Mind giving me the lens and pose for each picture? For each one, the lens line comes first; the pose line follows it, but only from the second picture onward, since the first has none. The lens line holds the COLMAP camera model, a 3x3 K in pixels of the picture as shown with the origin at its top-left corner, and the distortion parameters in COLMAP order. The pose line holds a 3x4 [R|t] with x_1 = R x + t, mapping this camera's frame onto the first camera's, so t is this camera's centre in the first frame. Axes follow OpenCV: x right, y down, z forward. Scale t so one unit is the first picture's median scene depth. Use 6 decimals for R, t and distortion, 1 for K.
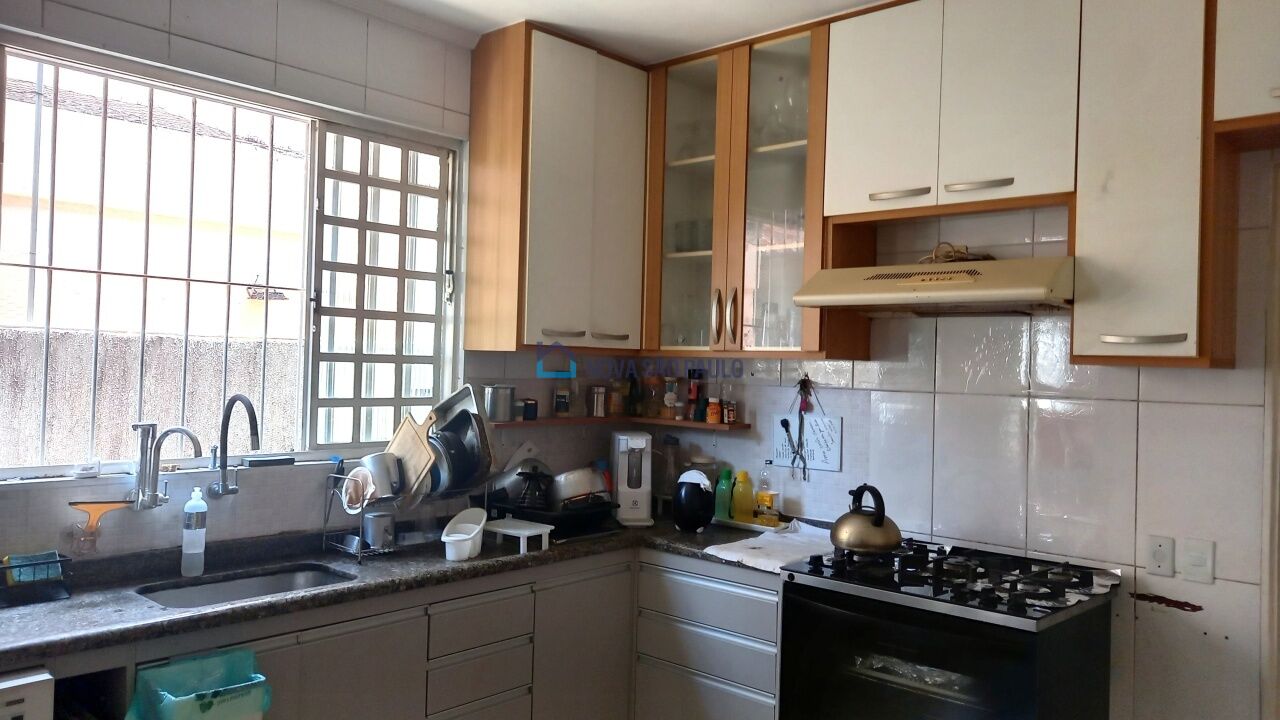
lens RADIAL K [[937.5, 0, 599.9], [0, 937.5, 349.0], [0, 0, 1]] dist [0.051063, -0.036345]
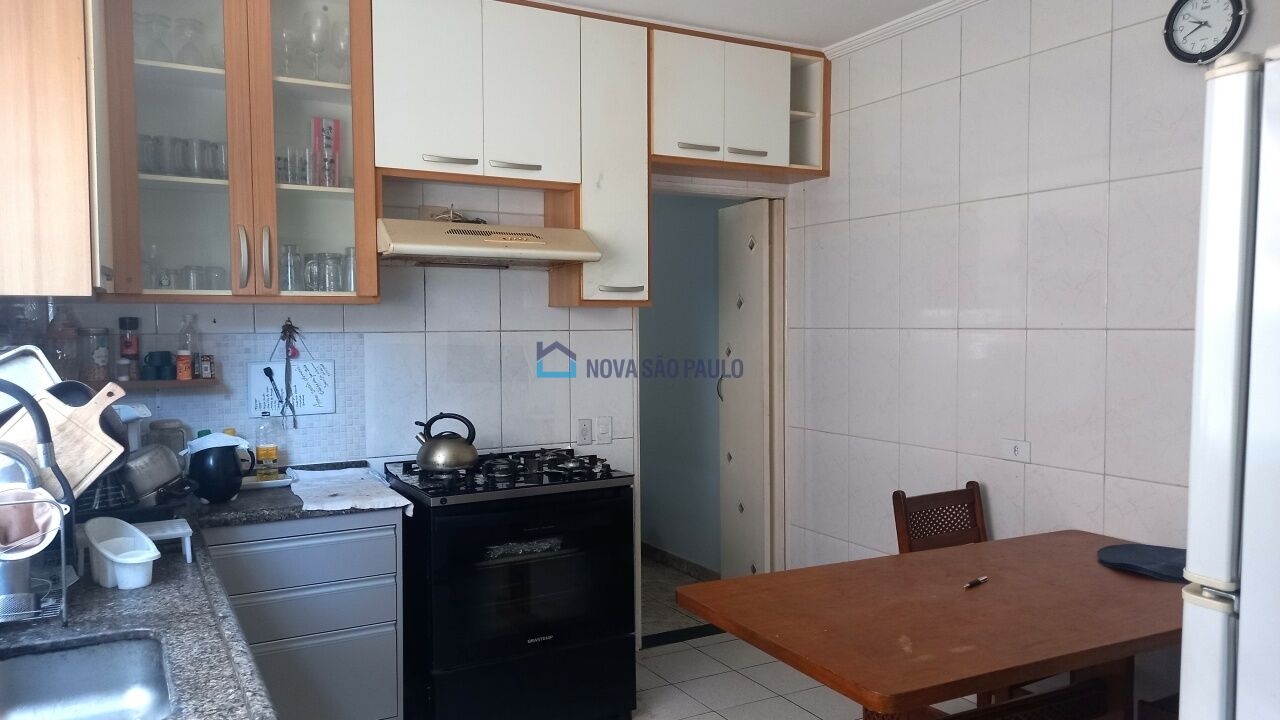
lens RADIAL K [[937.5, 0, 644.1], [0, 937.5, 364.9], [0, 0, 1]] dist [0.051063, -0.036345]
pose [[0.293771, -0.073276, 0.953063, -0.827268], [-0.005439, 0.996913, 0.078324, -0.006746], [-0.955860, -0.028193, 0.292466, 0.491337]]
